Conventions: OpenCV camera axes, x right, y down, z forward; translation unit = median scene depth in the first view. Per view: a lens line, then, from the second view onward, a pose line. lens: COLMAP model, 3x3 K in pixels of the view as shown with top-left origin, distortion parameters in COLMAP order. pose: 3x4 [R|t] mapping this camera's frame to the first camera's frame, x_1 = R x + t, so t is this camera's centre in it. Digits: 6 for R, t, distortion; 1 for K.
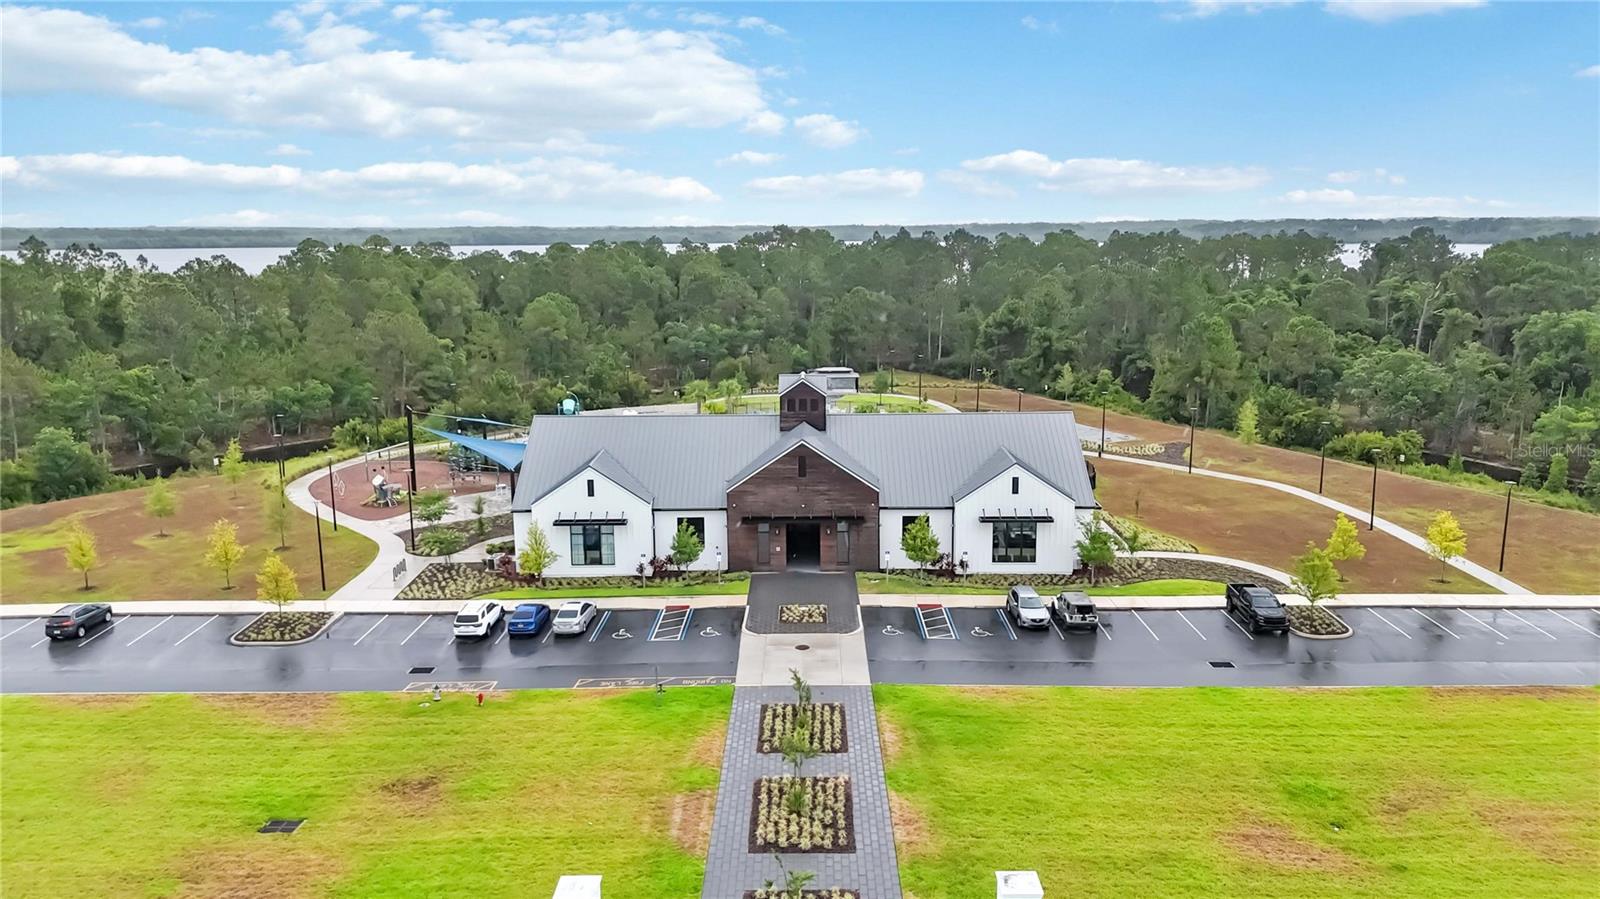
lens RADIAL K [[1167.8, 0, 803.6], [0, 1167.8, 448.6], [0, 0, 1]] dist [0.088476, -0.096398]
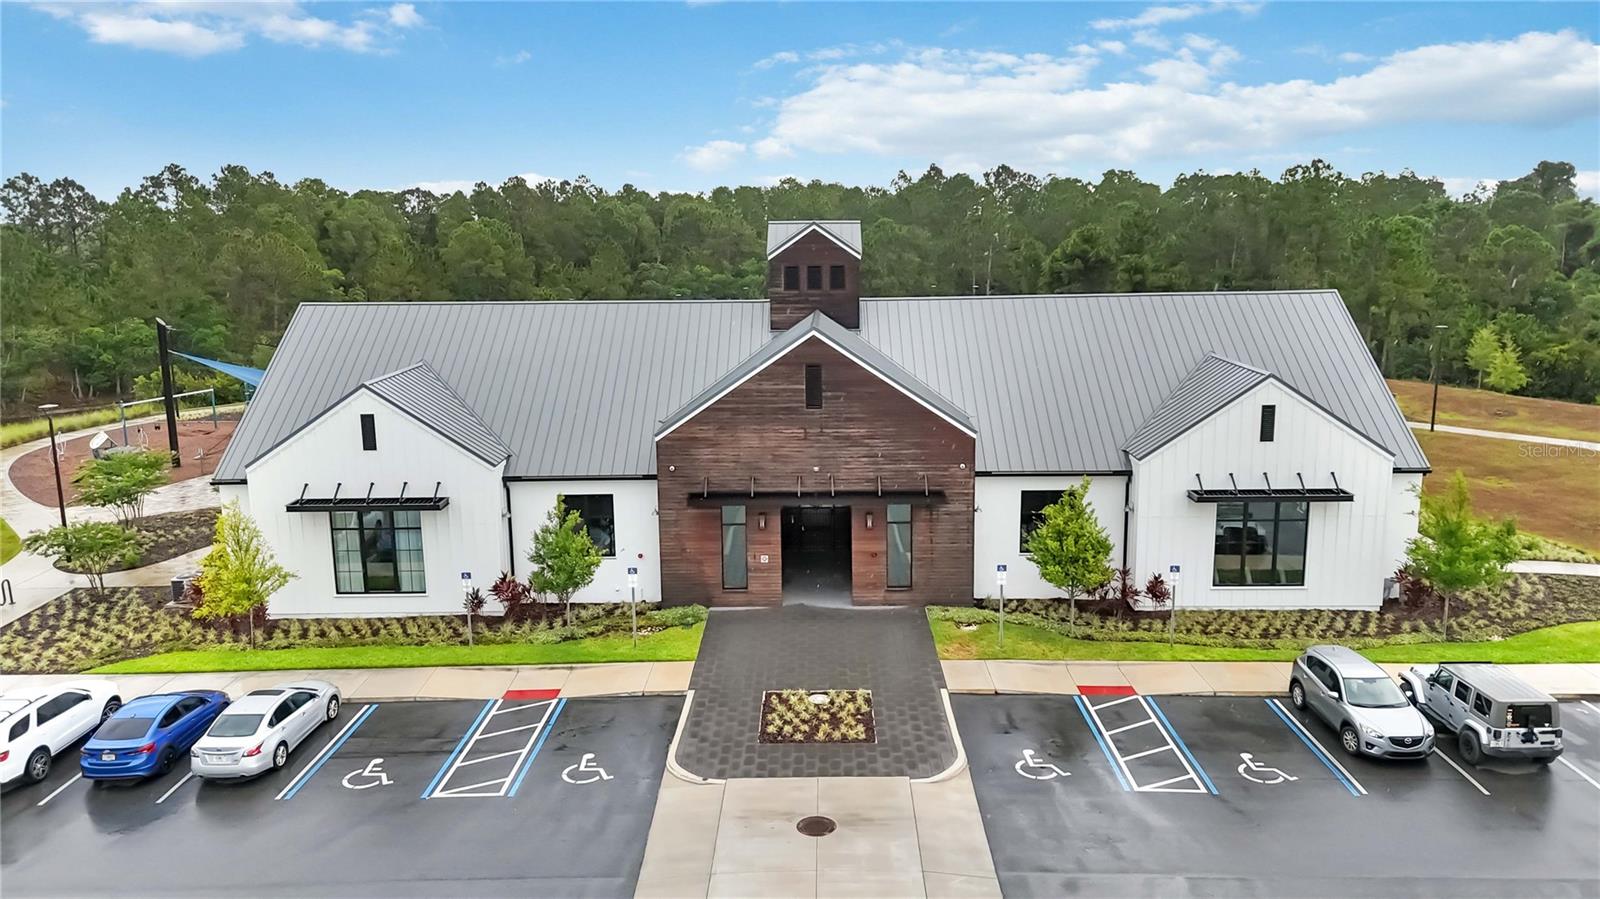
lens RADIAL K [[1167.8, 0, 803.6], [0, 1167.8, 448.6], [0, 0, 1]] dist [0.088476, -0.096398]
pose [[0.999945, -0.003555, -0.009818, -0.000837], [0.003569, 0.999993, 0.001362, 0.040282], [0.009813, -0.001397, 0.999951, 0.522477]]
